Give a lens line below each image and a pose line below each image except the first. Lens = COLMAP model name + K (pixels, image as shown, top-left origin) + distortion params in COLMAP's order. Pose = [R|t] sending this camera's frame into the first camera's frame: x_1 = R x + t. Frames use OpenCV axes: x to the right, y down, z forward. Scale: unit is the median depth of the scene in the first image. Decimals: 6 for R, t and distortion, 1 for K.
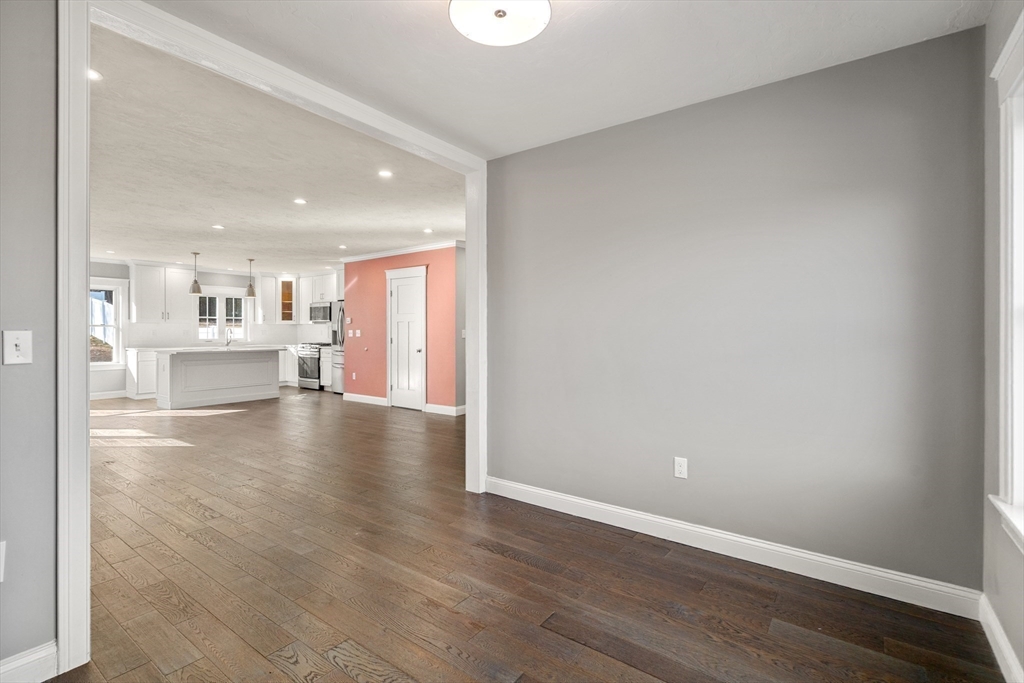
lens RADIAL K [[473.9, 0, 510.1], [0, 473.9, 331.2], [0, 0, 1]] dist [0.000335, 0.000020]
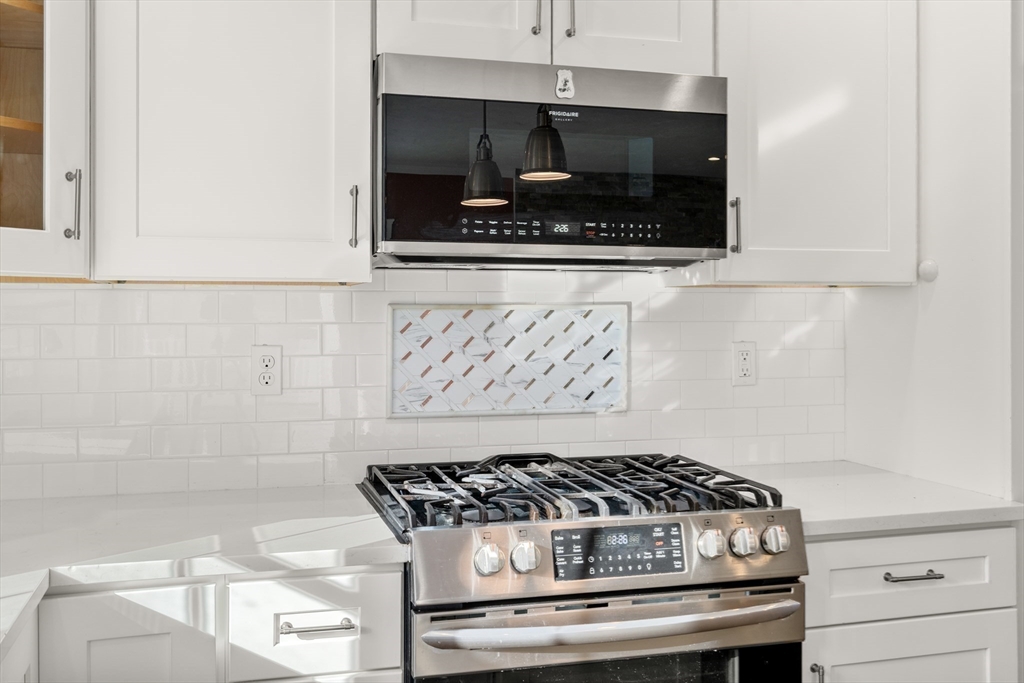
lens RADIAL K [[994.0, 0, 512.0], [0, 994.0, 341.5], [0, 0, 1]] dist [-0.001895, -0.001948]
pose [[0.609467, -0.027846, 0.792323, -0.624314], [-0.000053, 0.999382, 0.035164, -0.011593], [-0.792812, -0.021473, 0.609088, 0.966396]]
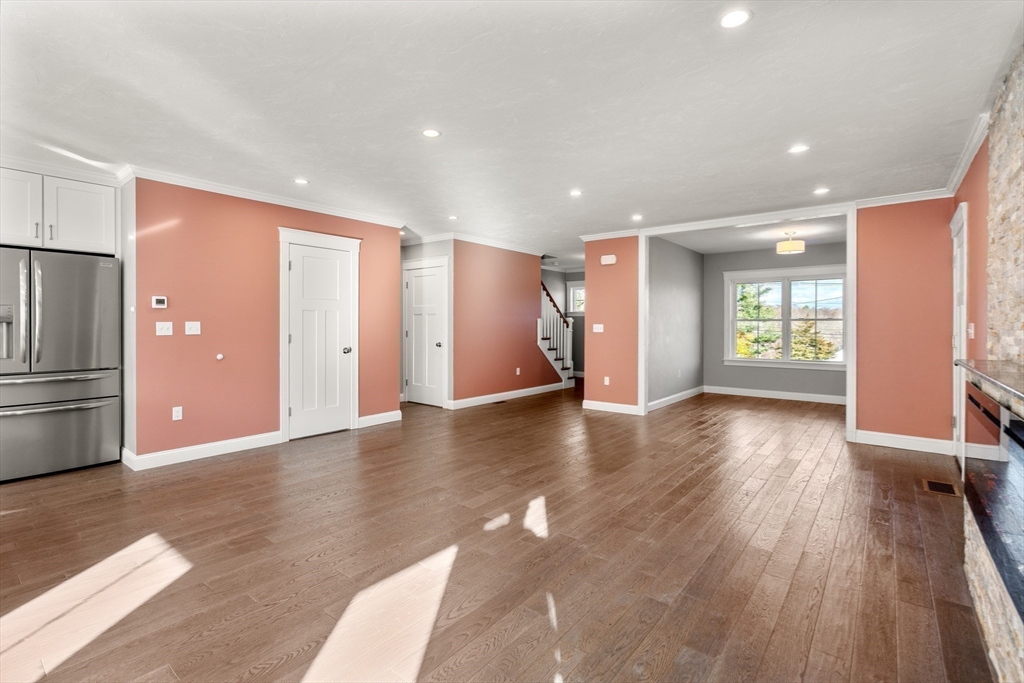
lens RADIAL K [[473.9, 0, 510.1], [0, 473.9, 331.2], [0, 0, 1]] dist [0.000335, 0.000020]
pose [[0.036205, -0.018774, 0.999168, -0.728115], [-0.002024, 0.999820, 0.018860, -0.002520], [-0.999342, -0.002705, 0.036160, 0.558242]]
